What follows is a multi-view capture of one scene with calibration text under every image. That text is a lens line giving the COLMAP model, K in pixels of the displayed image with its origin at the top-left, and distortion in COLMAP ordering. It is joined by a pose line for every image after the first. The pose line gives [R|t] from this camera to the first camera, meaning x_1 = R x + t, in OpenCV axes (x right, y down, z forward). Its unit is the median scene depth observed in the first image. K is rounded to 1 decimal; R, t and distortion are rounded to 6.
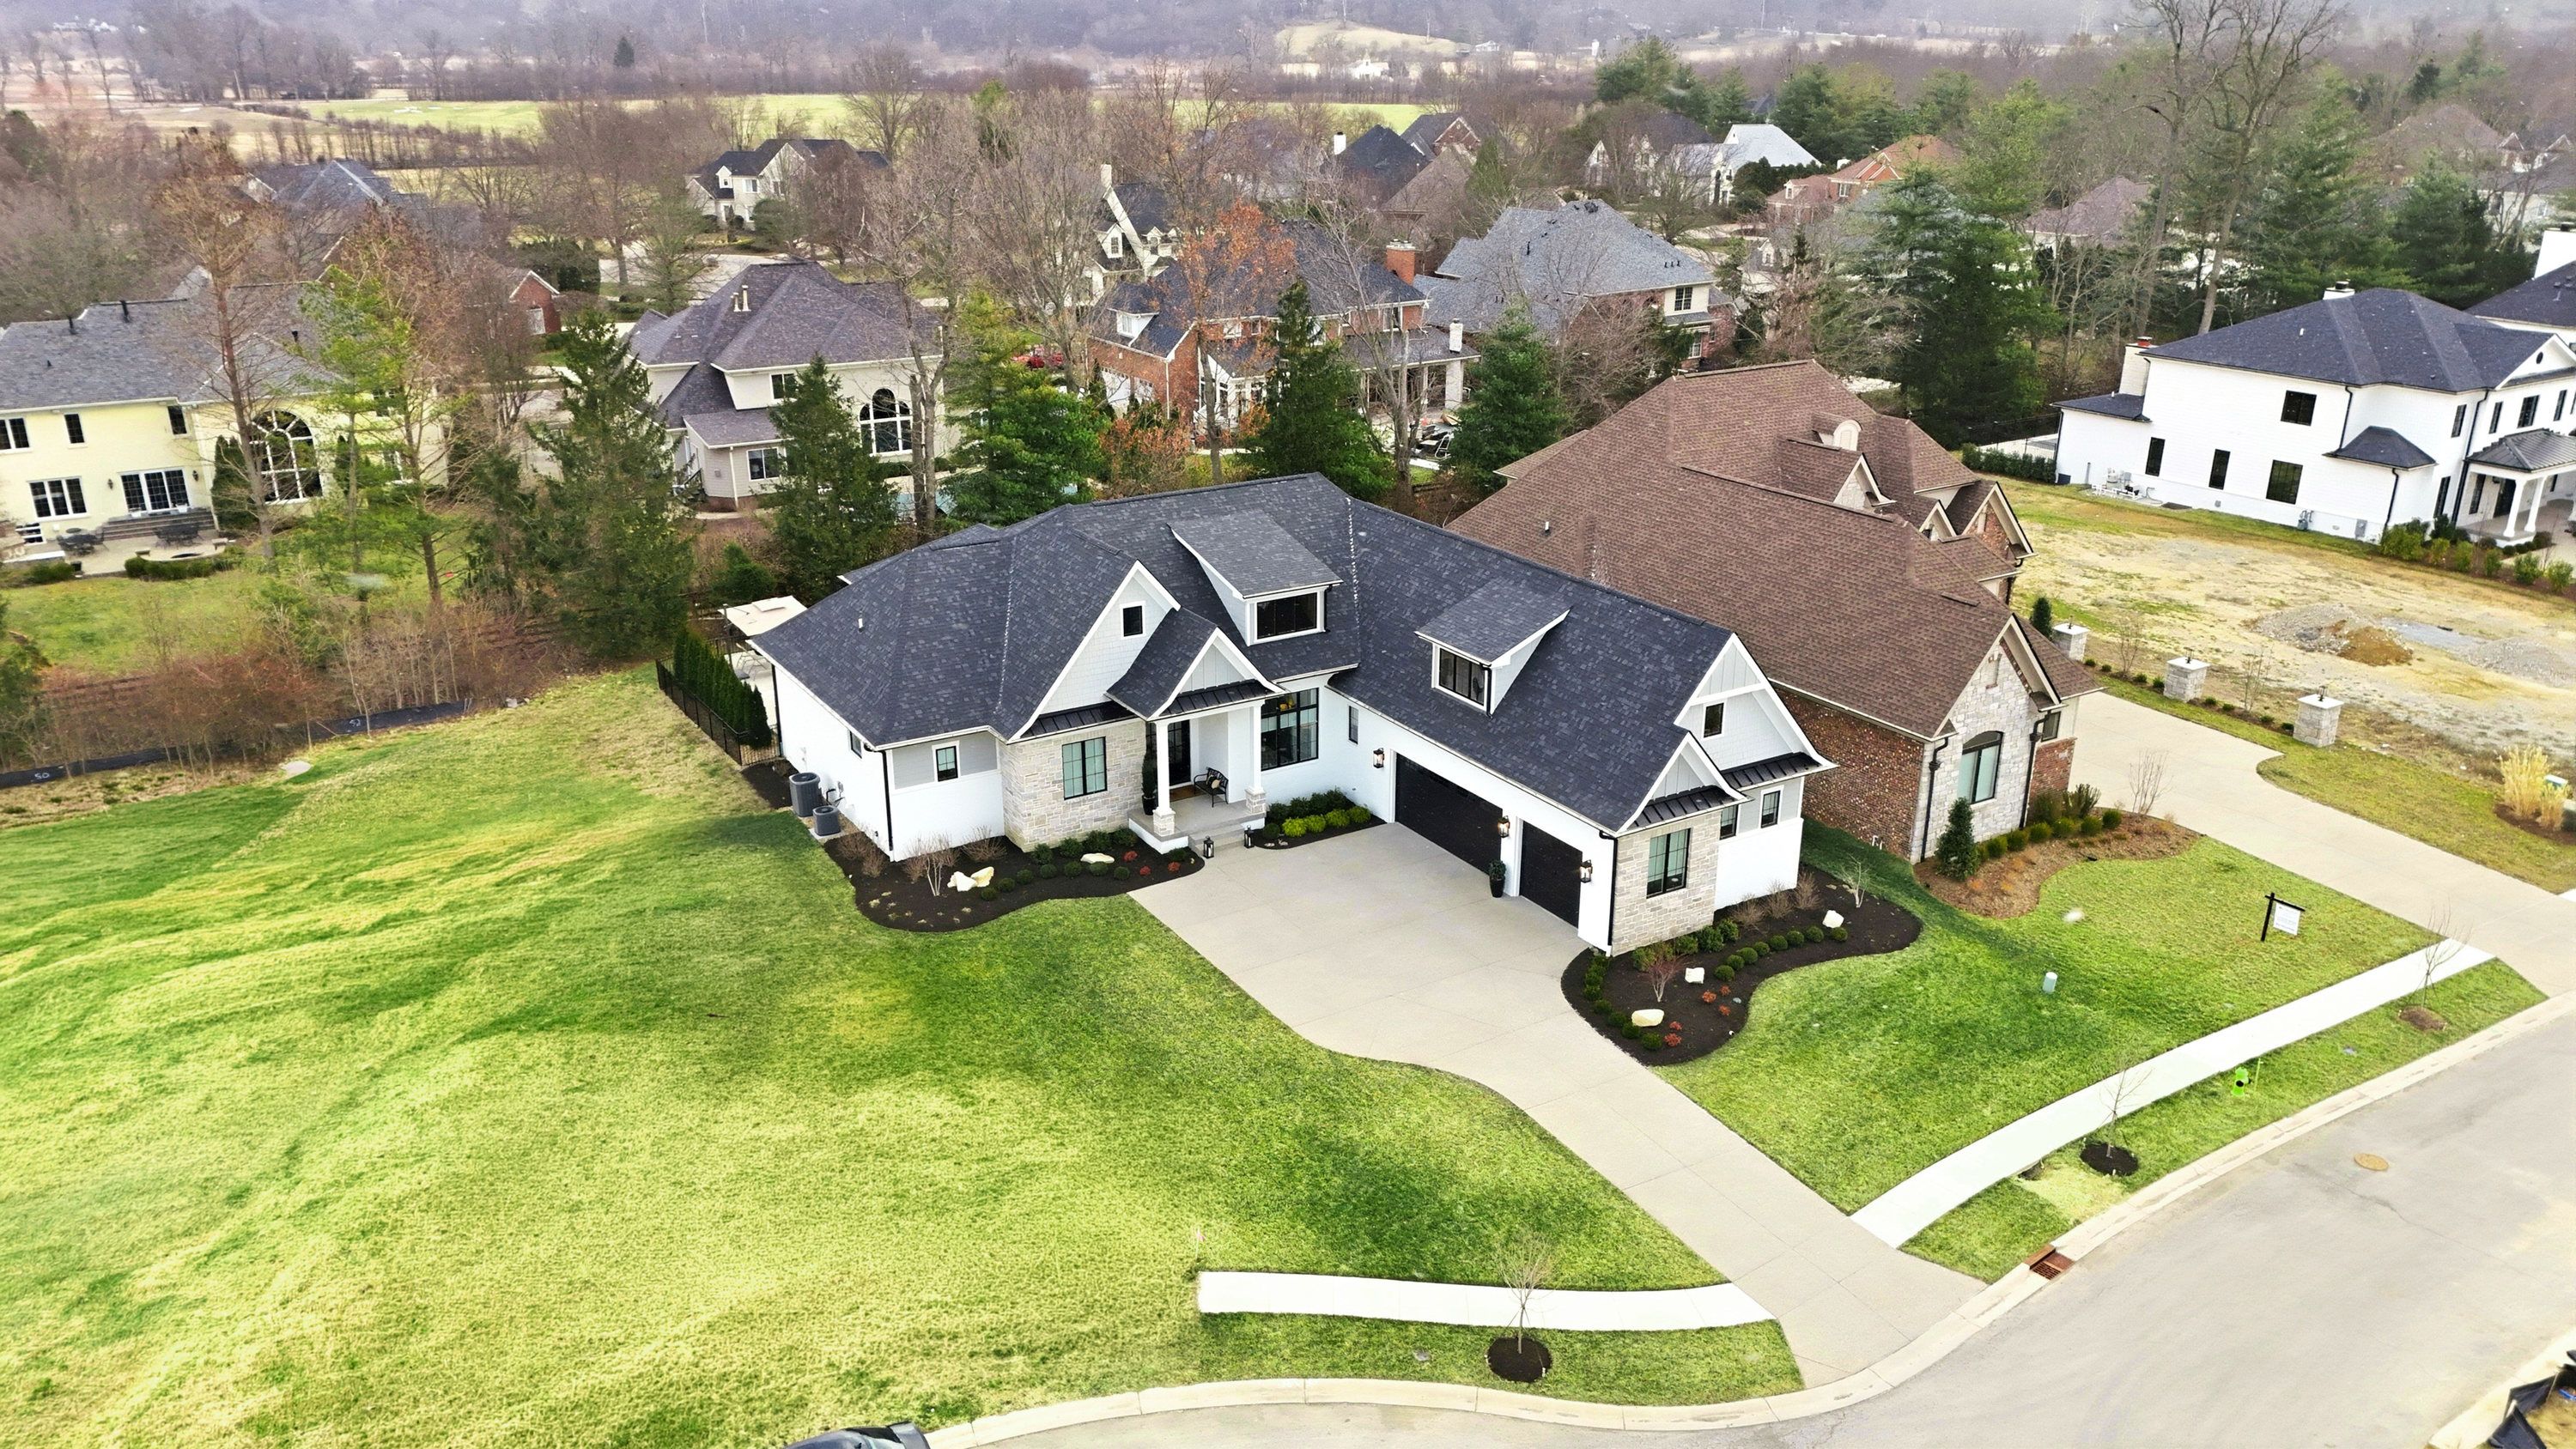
lens RADIAL K [[1890.7, 0, 1288.0], [0, 1890.7, 724.5], [0, 0, 1]] dist [0.045322, -0.001855]
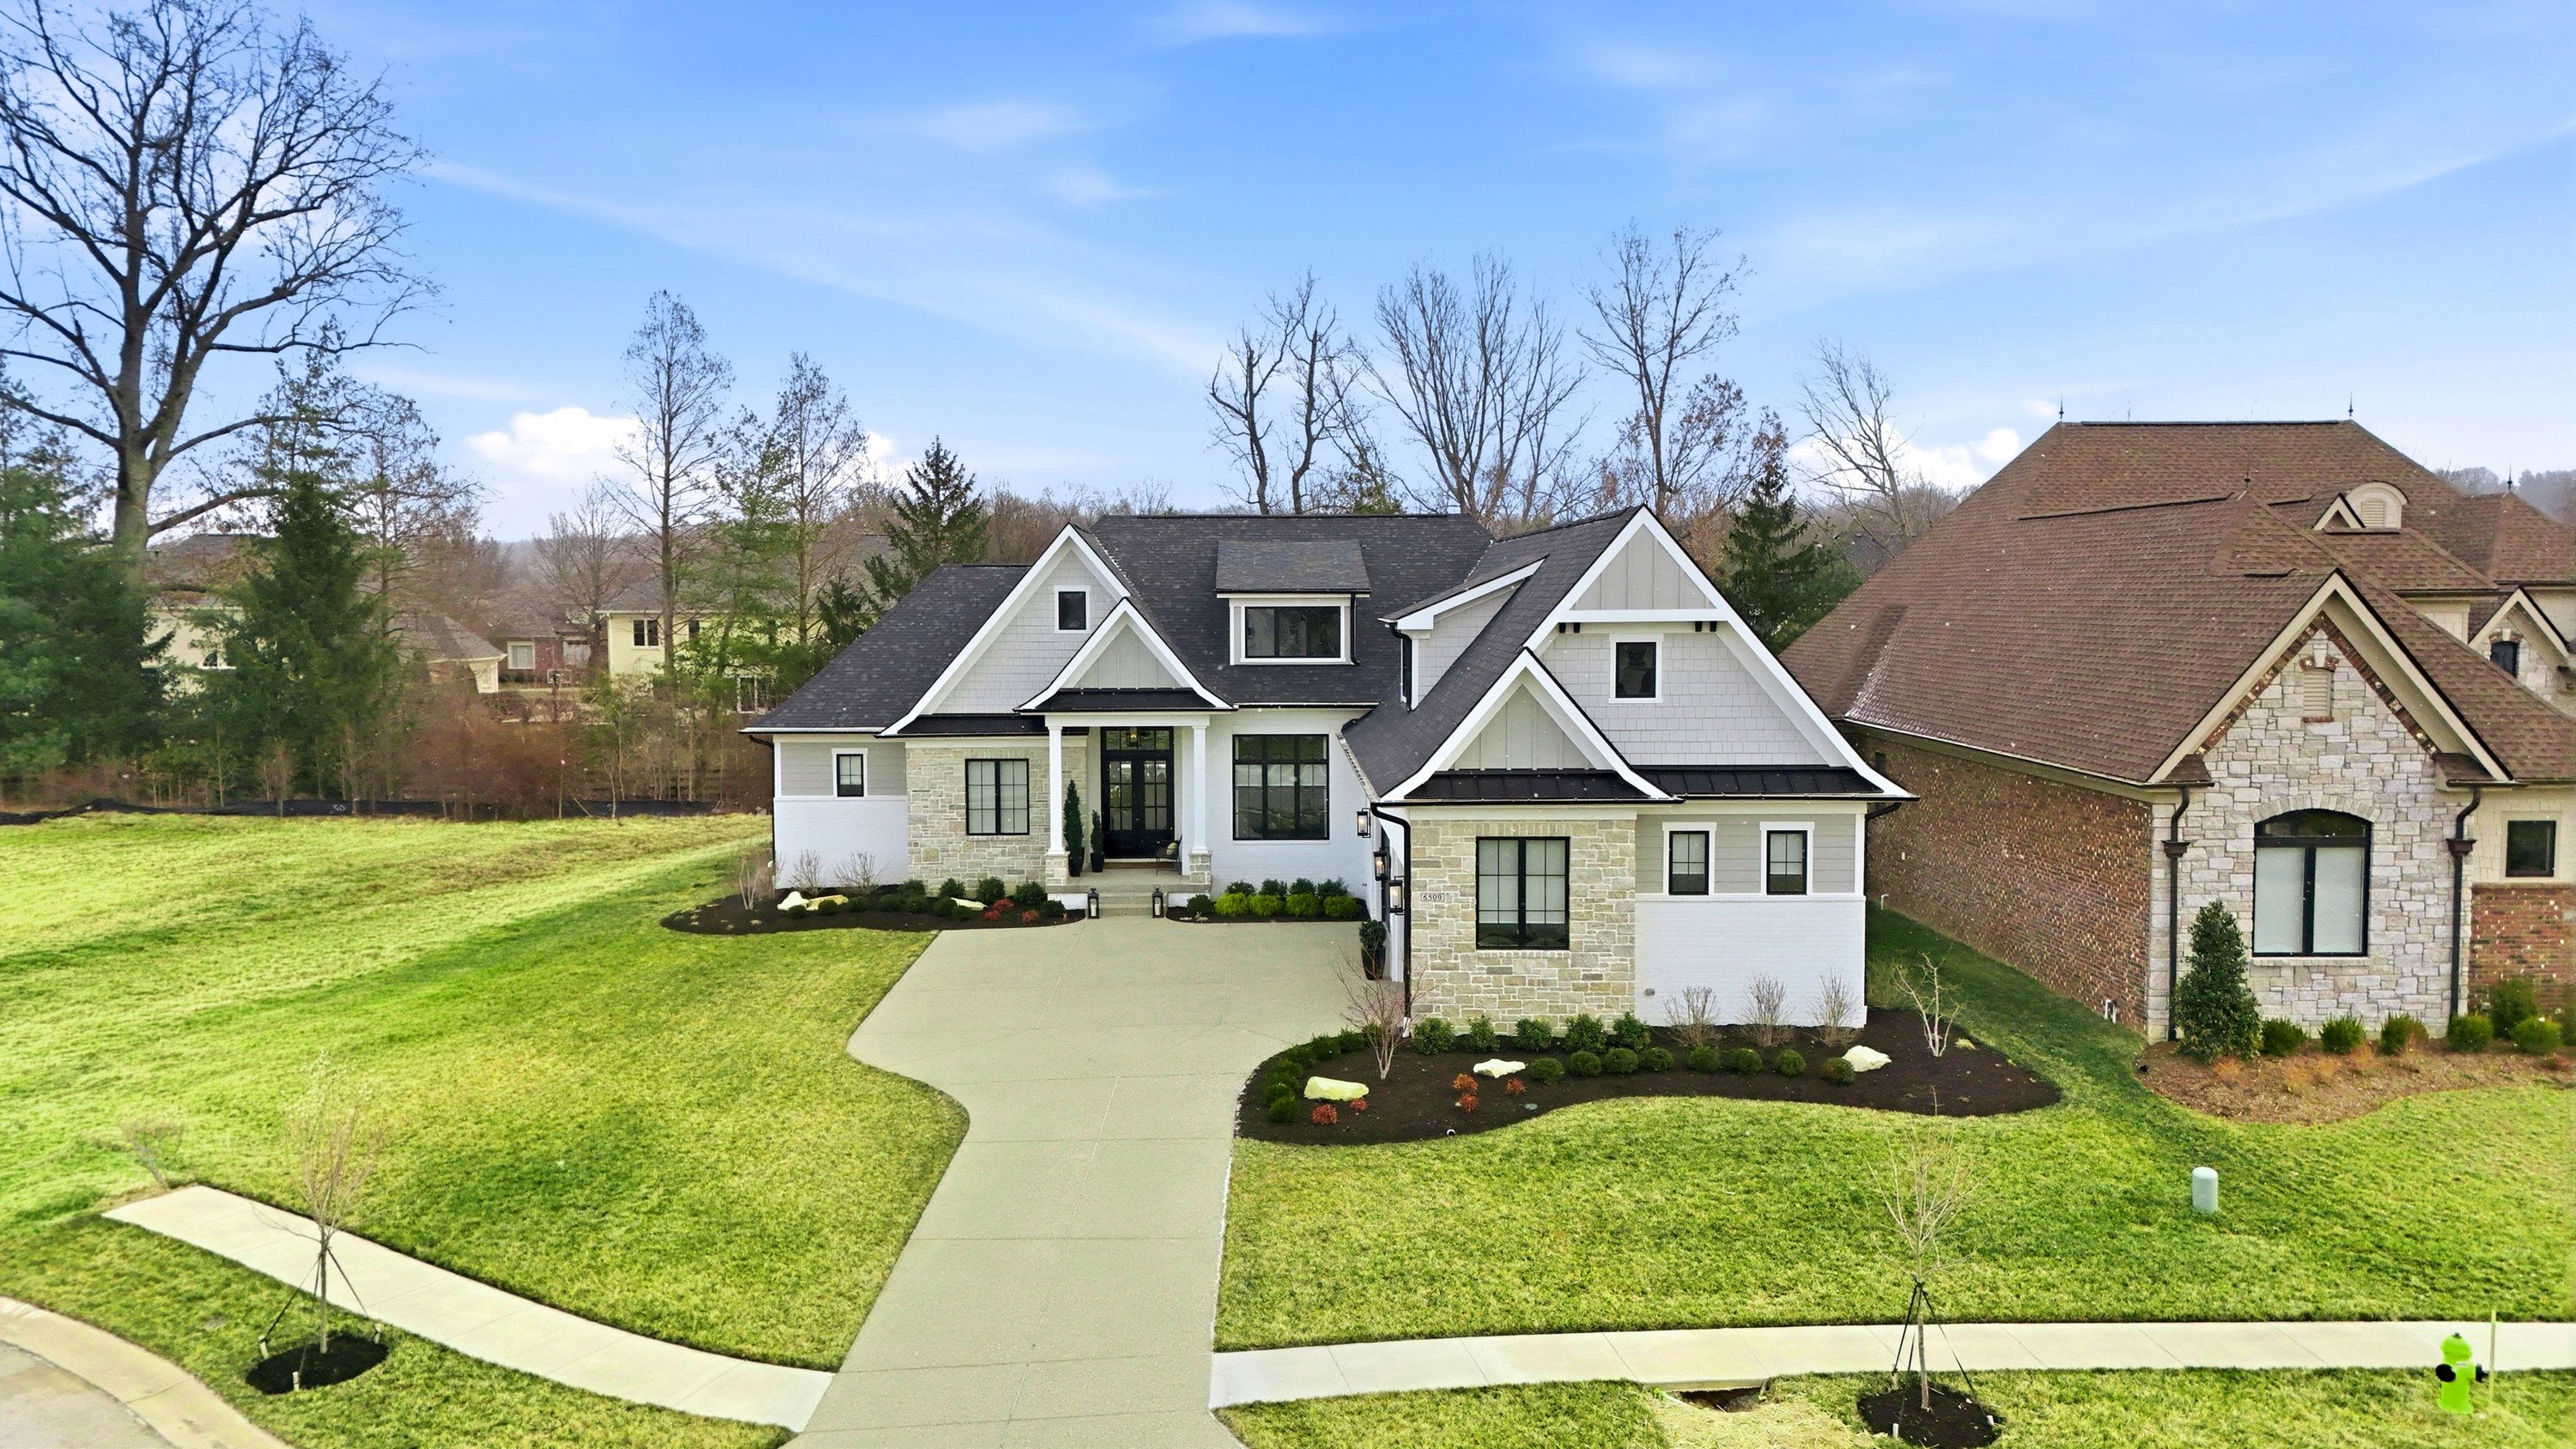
lens RADIAL K [[1890.7, 0, 1288.0], [0, 1890.7, 724.5], [0, 0, 1]] dist [0.045322, -0.001855]
pose [[0.858067, 0.032342, -0.512519, 0.397299], [-0.175191, 0.956580, -0.232943, 0.156916], [0.482732, 0.289669, 0.826476, 0.417413]]
